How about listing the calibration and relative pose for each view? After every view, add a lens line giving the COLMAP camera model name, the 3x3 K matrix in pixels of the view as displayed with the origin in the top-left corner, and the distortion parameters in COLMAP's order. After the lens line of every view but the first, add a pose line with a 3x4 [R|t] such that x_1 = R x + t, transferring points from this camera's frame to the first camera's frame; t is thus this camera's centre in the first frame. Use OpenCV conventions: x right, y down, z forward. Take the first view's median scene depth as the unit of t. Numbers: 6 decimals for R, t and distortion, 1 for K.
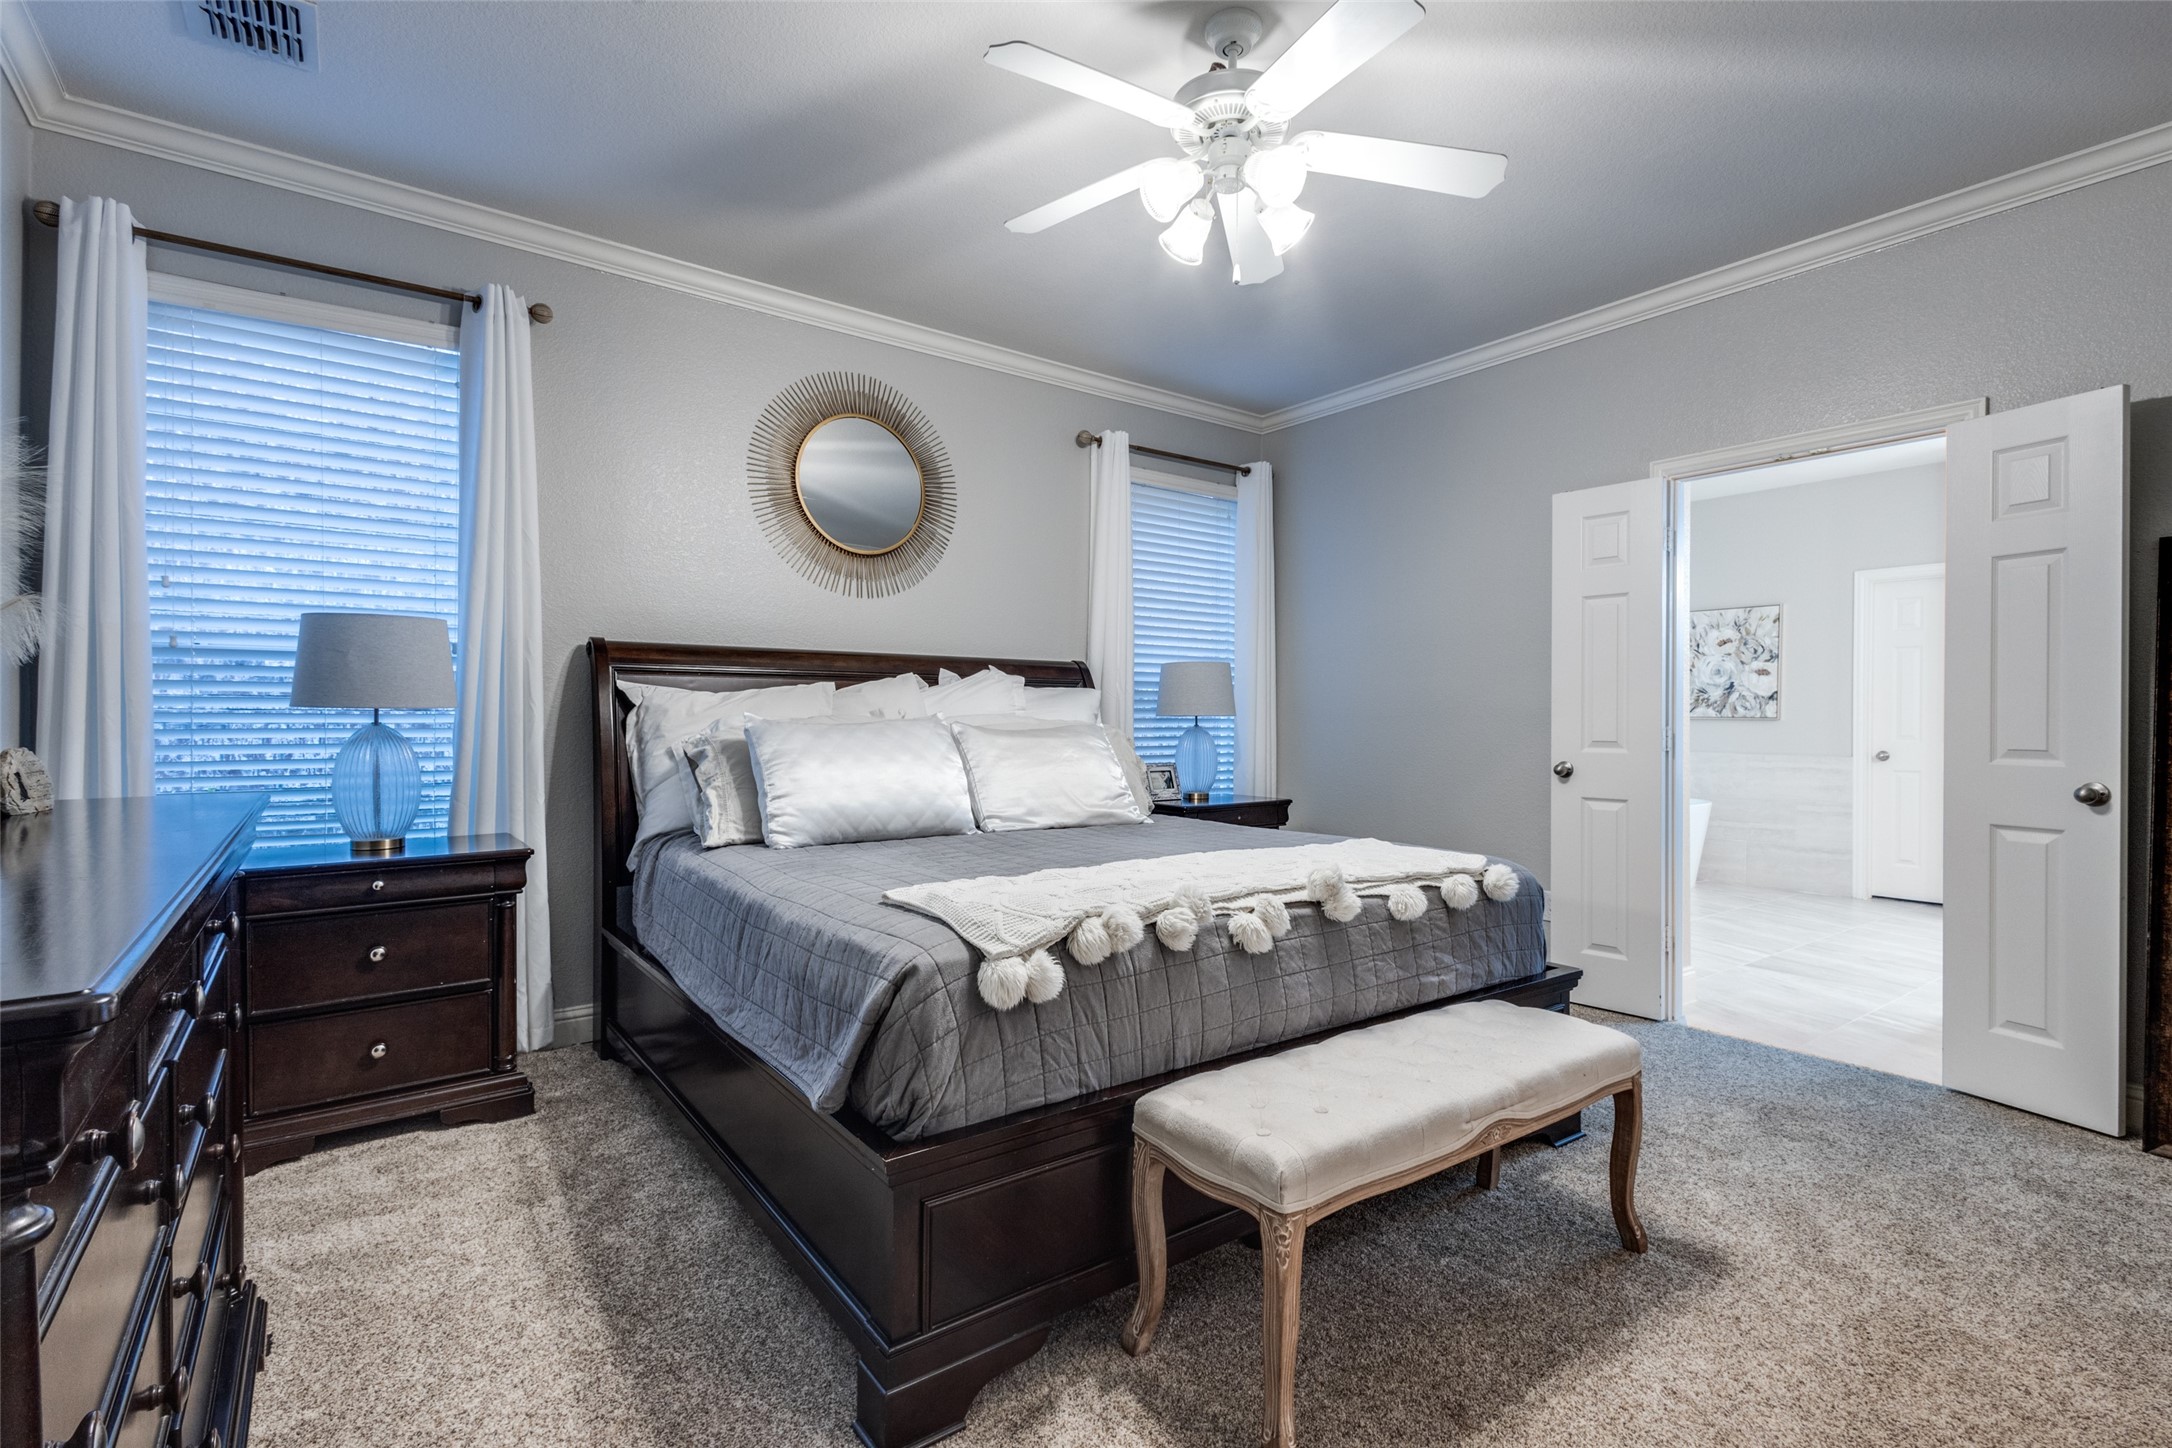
lens RADIAL K [[999.3, 0, 1091.1], [0, 999.3, 724.8], [0, 0, 1]] dist [0.005525, 0.000268]
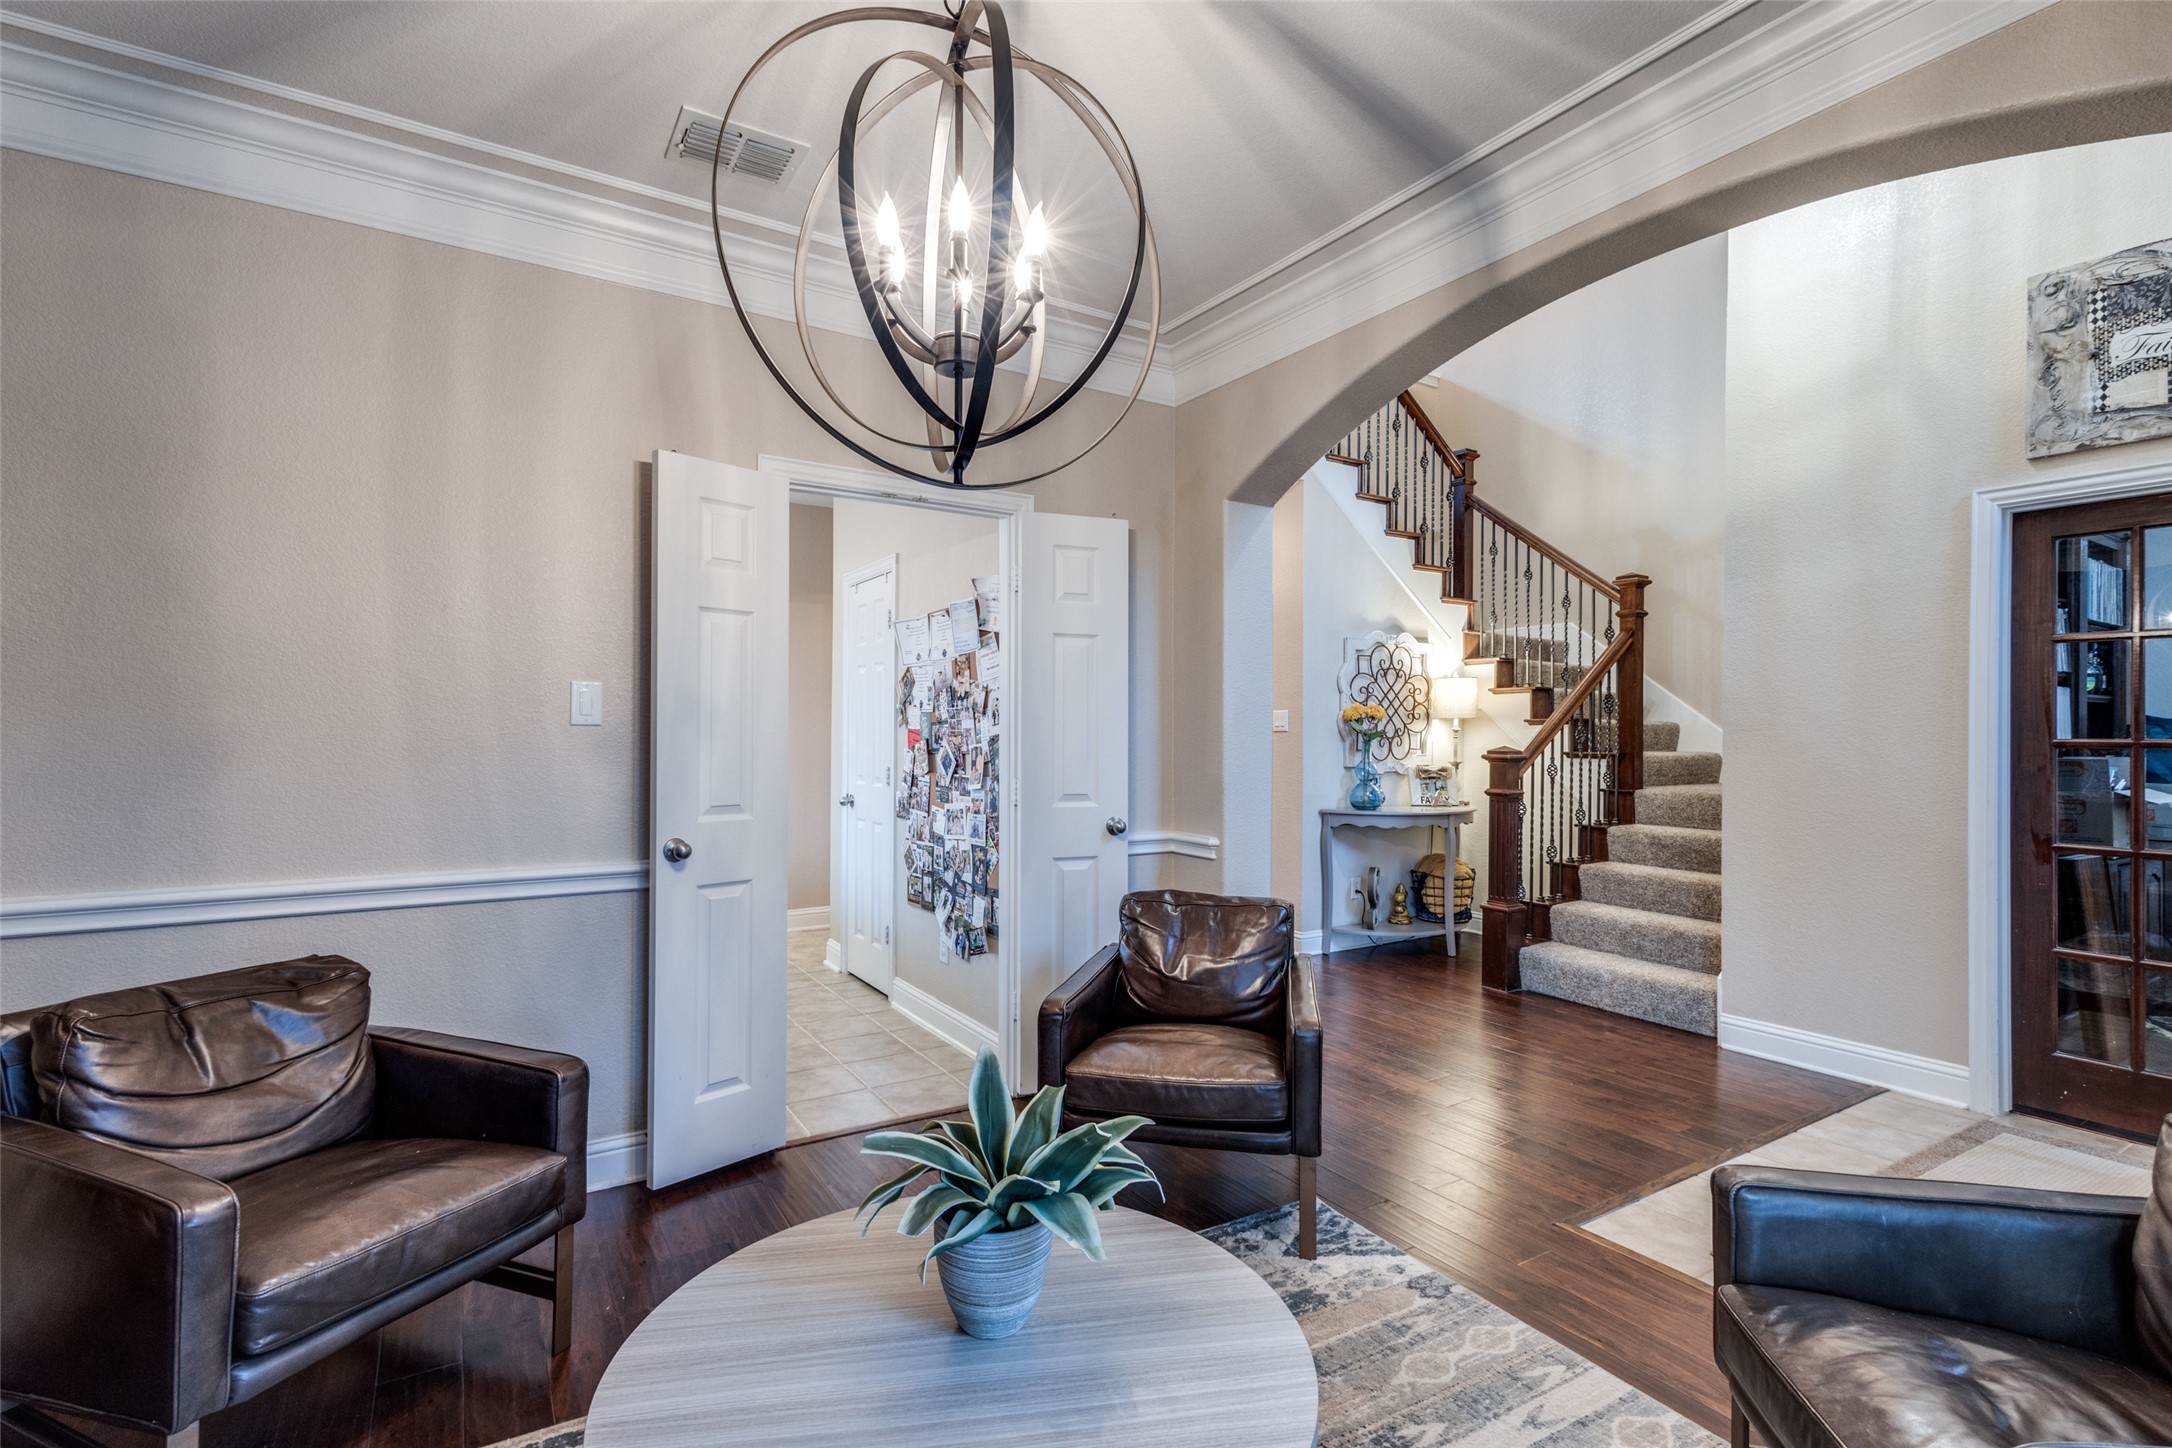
lens RADIAL K [[998.9, 0, 1086.0], [0, 998.9, 724.0], [0, 0, 1]] dist [0.005618, 0.000241]
pose [[0.091668, 0.011032, 0.995728, -0.279378], [0.002827, 0.999932, -0.011339, -0.046604], [-0.995786, 0.003855, 0.091631, 0.864533]]
